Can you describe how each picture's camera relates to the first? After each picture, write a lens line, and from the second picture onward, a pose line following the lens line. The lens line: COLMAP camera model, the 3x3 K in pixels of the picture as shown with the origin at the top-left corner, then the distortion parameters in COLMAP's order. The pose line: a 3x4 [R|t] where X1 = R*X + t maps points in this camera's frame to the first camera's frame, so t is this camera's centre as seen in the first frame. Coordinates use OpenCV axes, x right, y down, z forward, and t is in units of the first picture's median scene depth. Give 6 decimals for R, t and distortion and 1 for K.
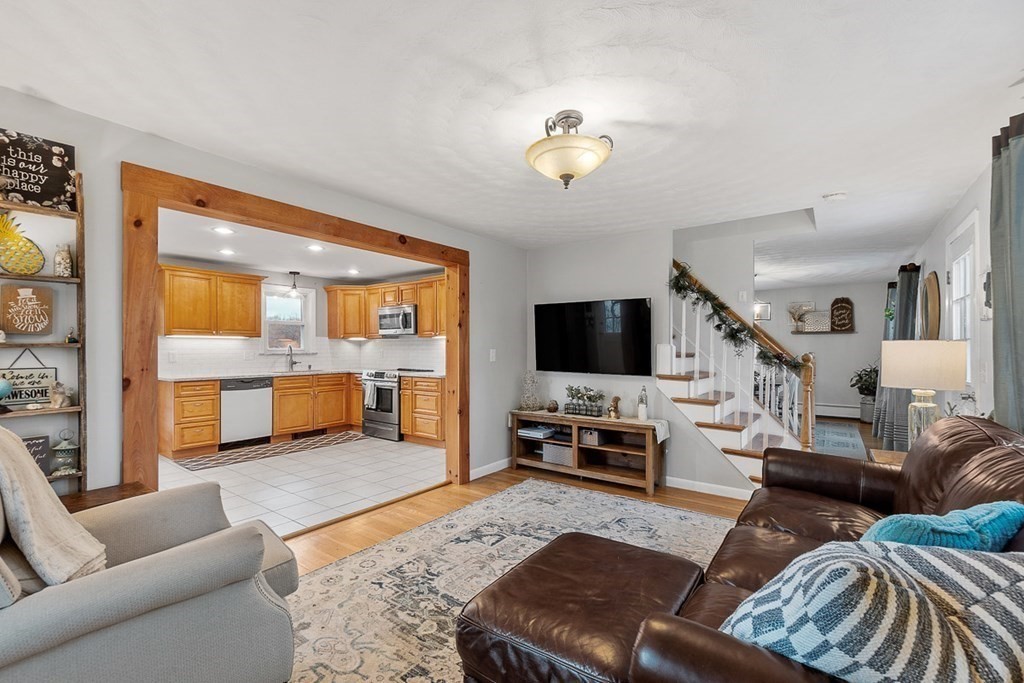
lens RADIAL K [[440.5, 0, 502.3], [0, 440.5, 350.0], [0, 0, 1]] dist [-0.000727, 0.000039]
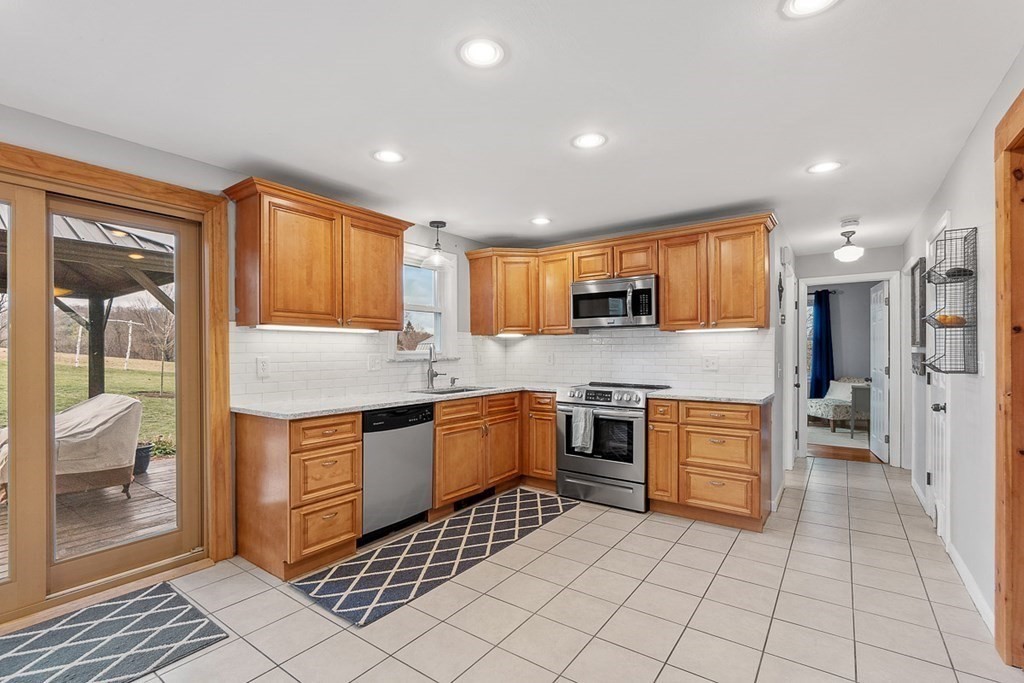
lens RADIAL K [[470.8, 0, 508.3], [0, 470.8, 351.6], [0, 0, 1]] dist [0.000527, 0.000050]
pose [[0.999734, -0.003781, 0.022750, -0.426141], [0.003803, 0.999992, -0.000932, -0.001450], [-0.022746, 0.001018, 0.999741, 0.393860]]
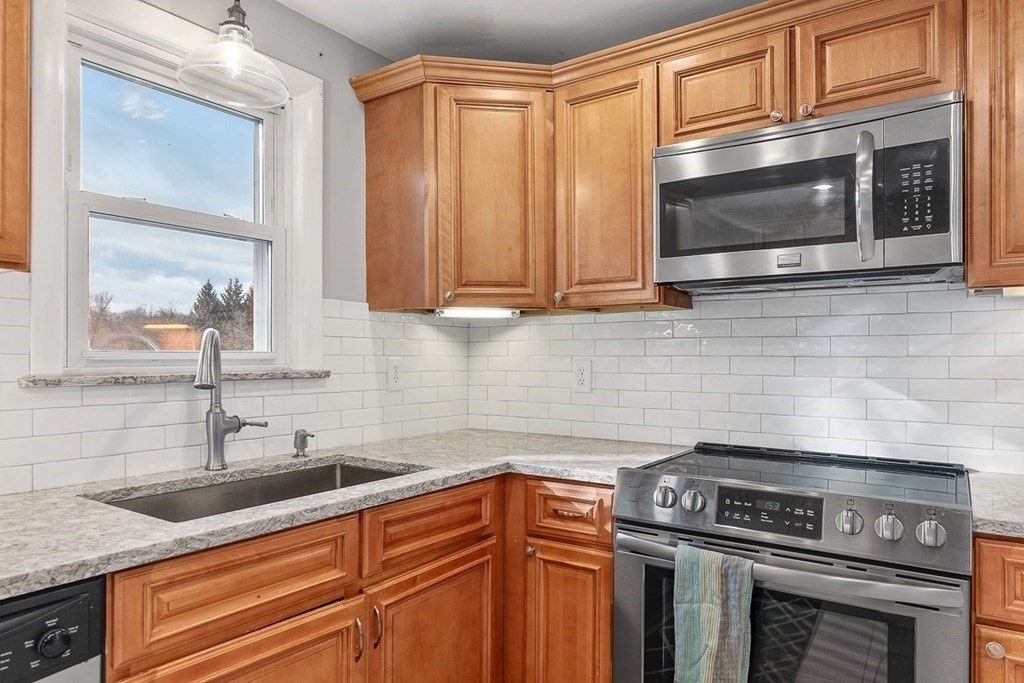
lens RADIAL K [[663.1, 0, 510.7], [0, 663.1, 357.1], [0, 0, 1]] dist [0.001634, 0.000721]
pose [[0.999157, 0.002474, 0.040980, -0.399676], [-0.002371, 0.999994, -0.002555, -0.000409], [-0.040986, 0.002456, 0.999157, 0.779044]]
